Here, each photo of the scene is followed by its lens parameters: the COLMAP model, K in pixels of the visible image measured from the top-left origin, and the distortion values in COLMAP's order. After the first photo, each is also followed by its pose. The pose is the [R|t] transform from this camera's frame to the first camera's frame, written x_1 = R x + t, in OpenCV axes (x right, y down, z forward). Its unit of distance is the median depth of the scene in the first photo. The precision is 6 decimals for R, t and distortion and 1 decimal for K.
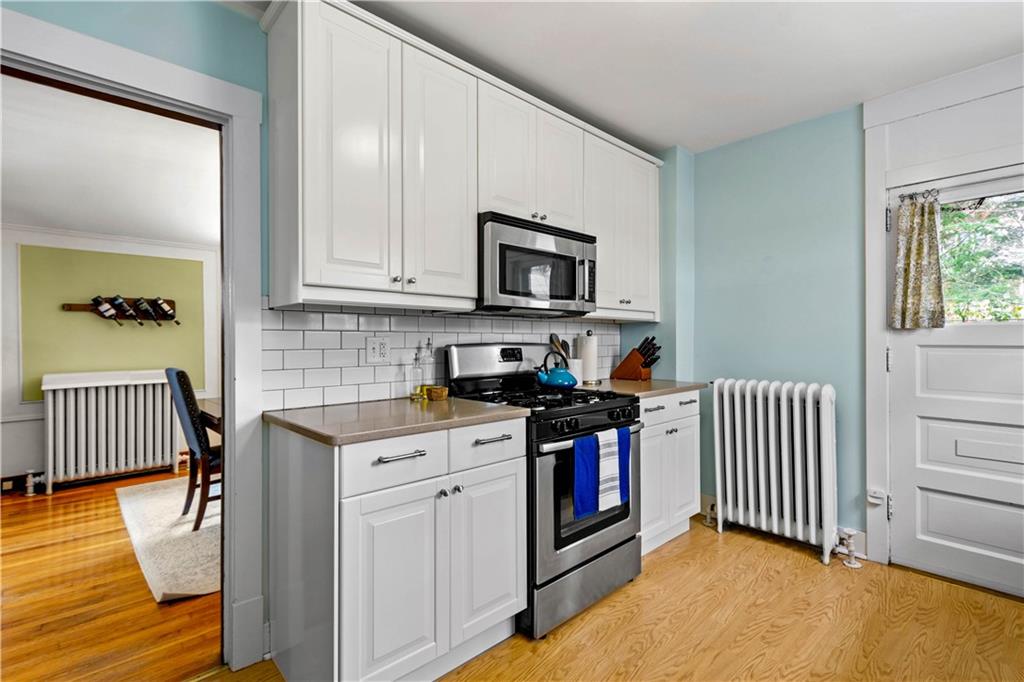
lens RADIAL K [[480.8, 0, 519.5], [0, 480.8, 338.9], [0, 0, 1]] dist [0.009501, 0.000193]
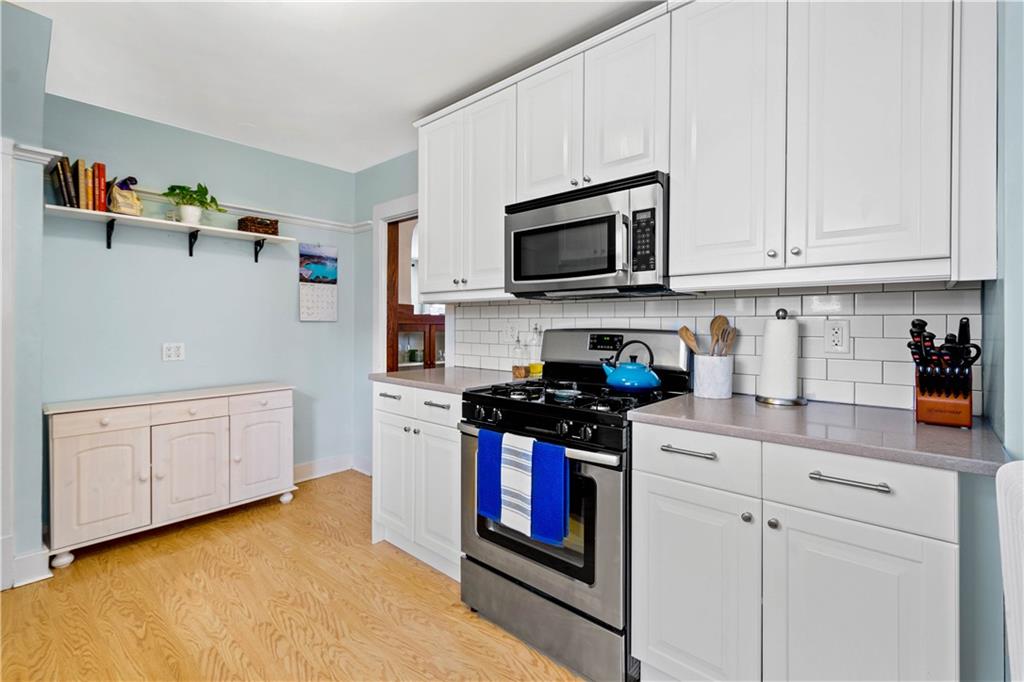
lens RADIAL K [[449.8, 0, 505.2], [0, 449.8, 327.4], [0, 0, 1]] dist [0.003423, -0.000084]
pose [[0.072770, 0.005744, -0.997332, 0.873433], [-0.002057, 0.999982, 0.005609, 0.002015], [0.997347, 0.001643, 0.072780, 0.852705]]
